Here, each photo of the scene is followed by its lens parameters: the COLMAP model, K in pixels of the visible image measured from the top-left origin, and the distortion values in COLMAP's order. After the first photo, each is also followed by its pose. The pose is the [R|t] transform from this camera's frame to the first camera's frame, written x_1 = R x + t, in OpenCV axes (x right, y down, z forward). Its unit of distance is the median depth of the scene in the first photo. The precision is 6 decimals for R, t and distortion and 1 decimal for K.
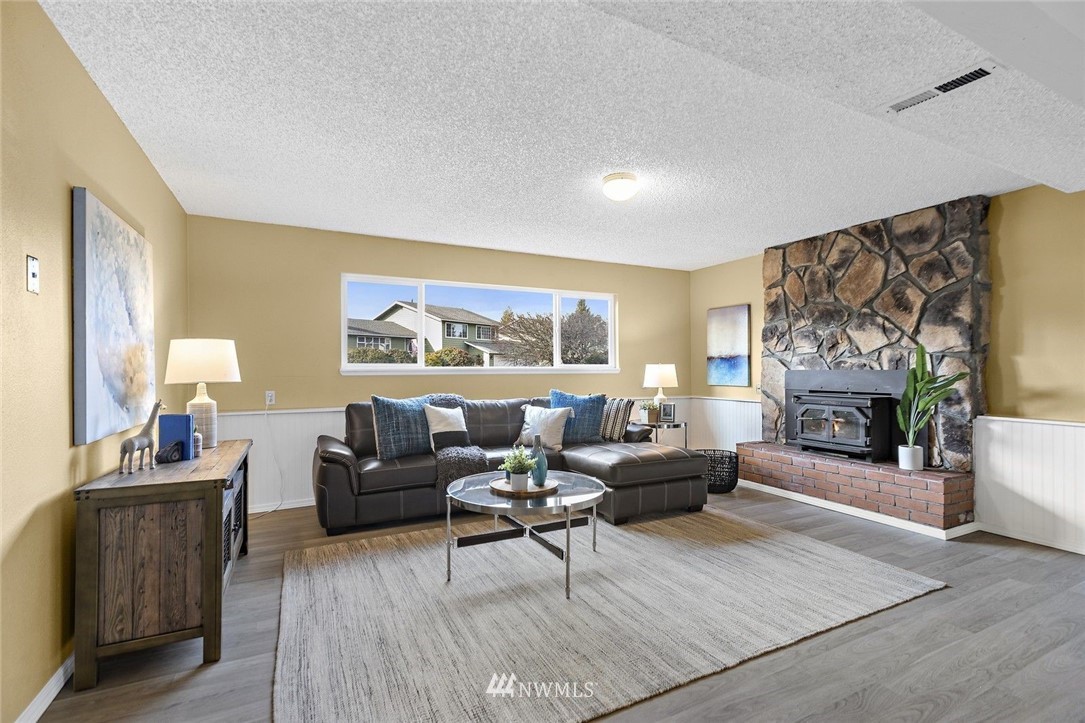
lens RADIAL K [[491.9, 0, 543.8], [0, 491.9, 369.7], [0, 0, 1]] dist [0.001538, 0.000287]
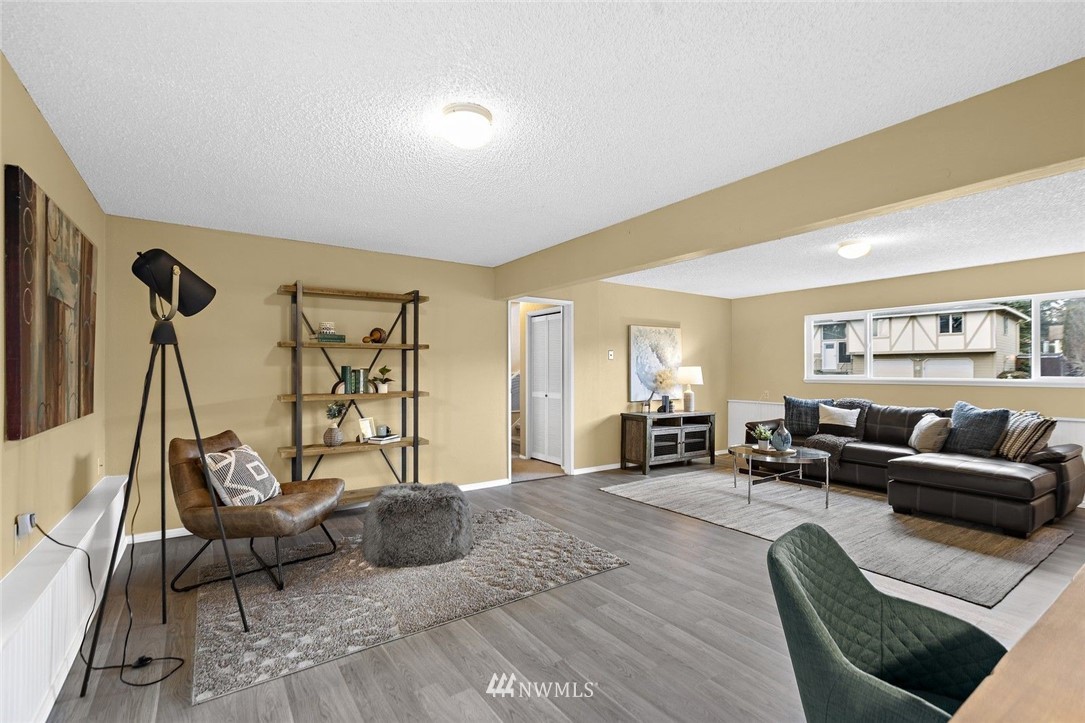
lens RADIAL K [[491.9, 0, 543.8], [0, 491.9, 369.7], [0, 0, 1]] dist [0.001538, 0.000287]
pose [[0.139596, -0.000241, -0.990208, 1.079968], [-0.002420, 0.999997, -0.000585, -0.028910], [0.990206, 0.002478, 0.139595, -0.026872]]
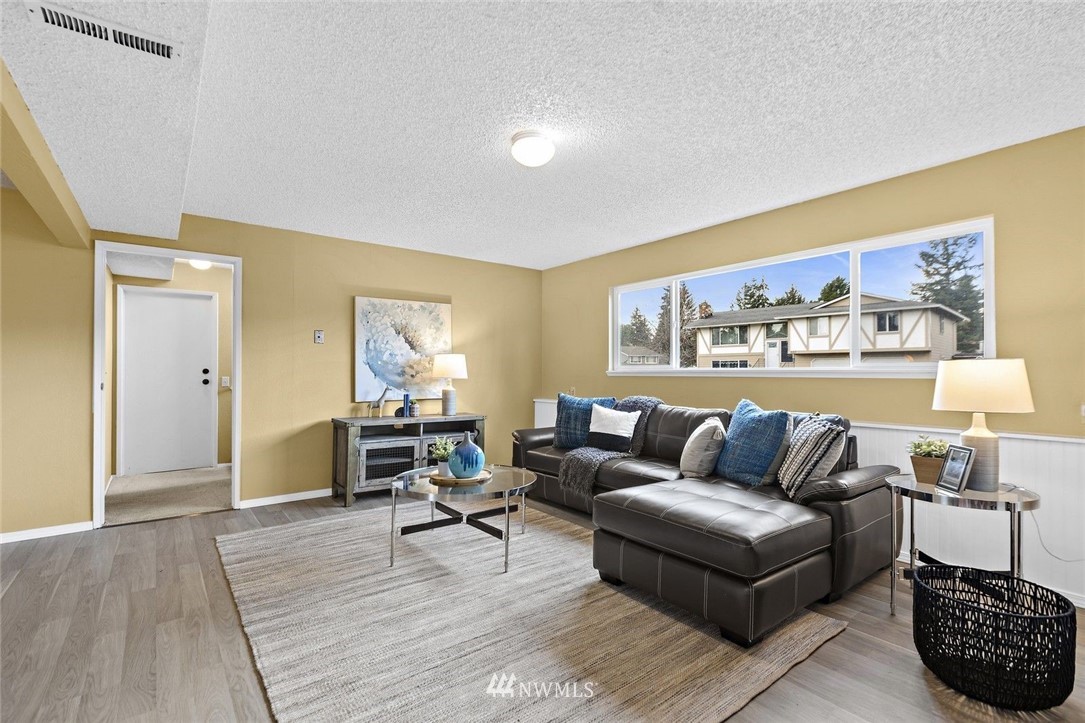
lens RADIAL K [[491.9, 0, 543.8], [0, 491.9, 369.7], [0, 0, 1]] dist [0.001538, 0.000287]
pose [[0.195692, -0.002306, -0.980663, 0.757938], [-0.001812, 0.999995, -0.002713, -0.001071], [0.980664, 0.002308, 0.195686, 0.672117]]
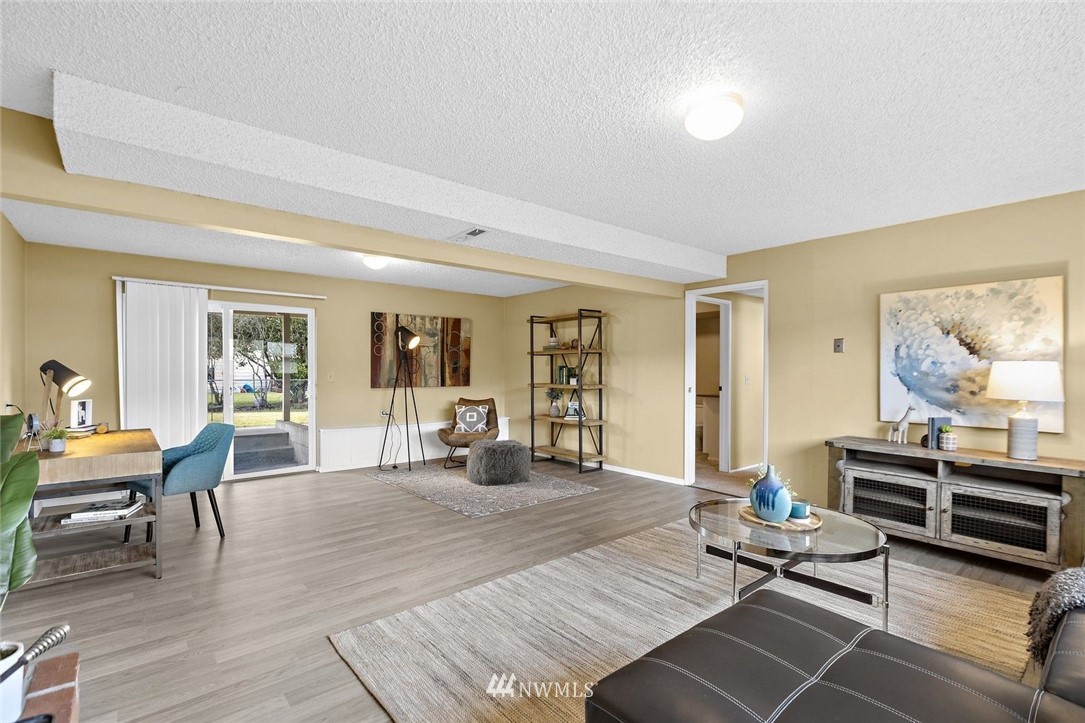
lens RADIAL K [[501.4, 0, 542.3], [0, 501.4, 371.3], [0, 0, 1]] dist [0.000131, 0.000124]
pose [[-0.972490, 0.001234, -0.232941, 0.421158], [-0.000701, 0.999966, 0.008221, -0.031945], [0.232943, 0.008158, -0.972456, 1.256706]]
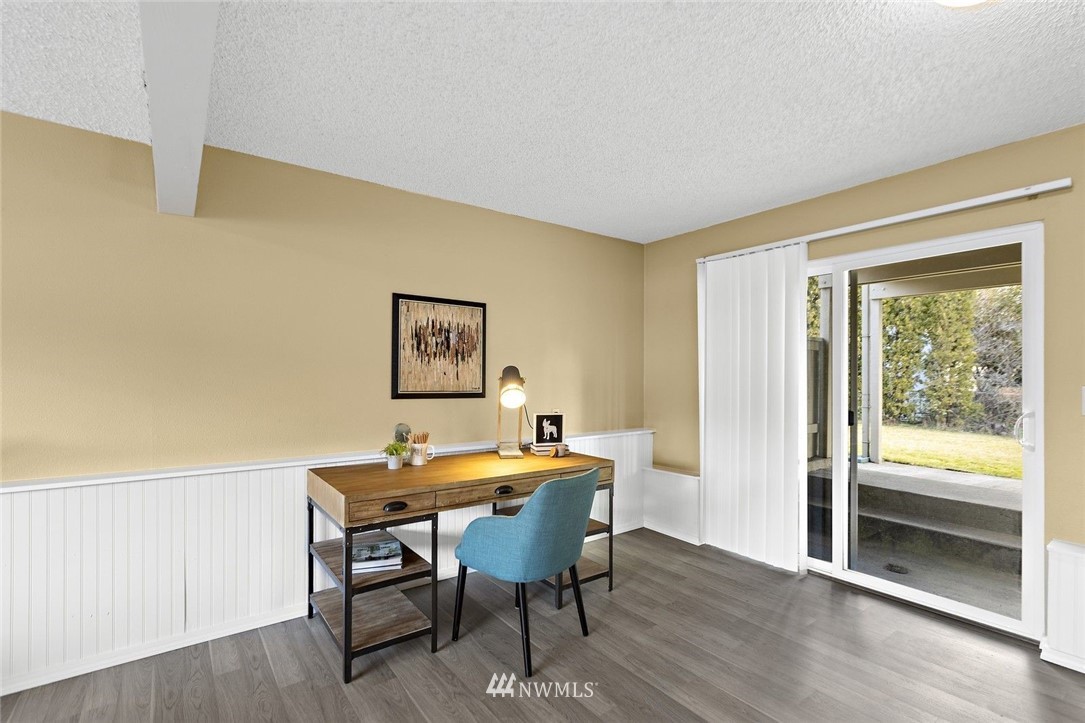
lens RADIAL K [[501.4, 0, 542.3], [0, 501.4, 371.3], [0, 0, 1]] dist [0.000131, 0.000124]
pose [[-0.168138, 0.008113, 0.985730, 0.262838], [-0.003932, 0.999953, -0.008901, -0.026915], [-0.985756, -0.005372, -0.168098, 0.299969]]
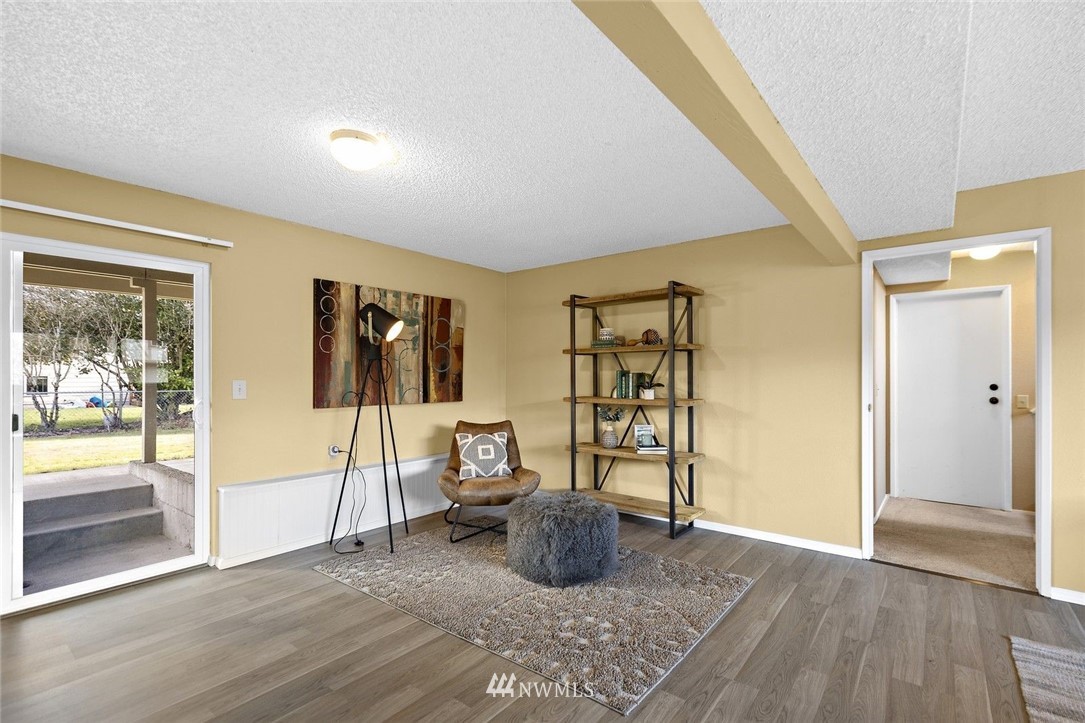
lens RADIAL K [[496.9, 0, 545.2], [0, 496.9, 373.2], [0, 0, 1]] dist [0.002784, -0.000597]
pose [[-0.908312, -0.001044, -0.418292, 0.575909], [0.000487, 0.999994, -0.003553, -0.026778], [0.418293, -0.003431, -0.908306, 0.595842]]
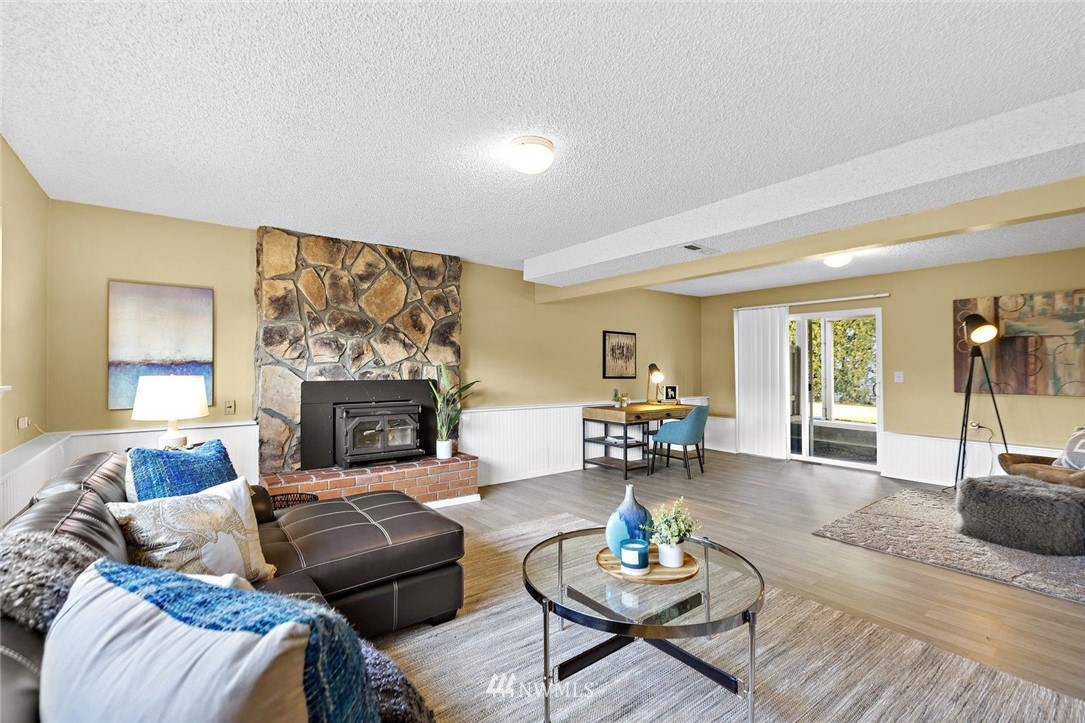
lens RADIAL K [[485.8, 0, 541.5], [0, 485.8, 358.6], [0, 0, 1]] dist [0.000722, 0.000666]
pose [[-0.189076, 0.018017, 0.981797, -0.479702], [-0.000955, 0.999828, -0.018532, -0.027714], [-0.981962, -0.004441, -0.189027, 0.886950]]
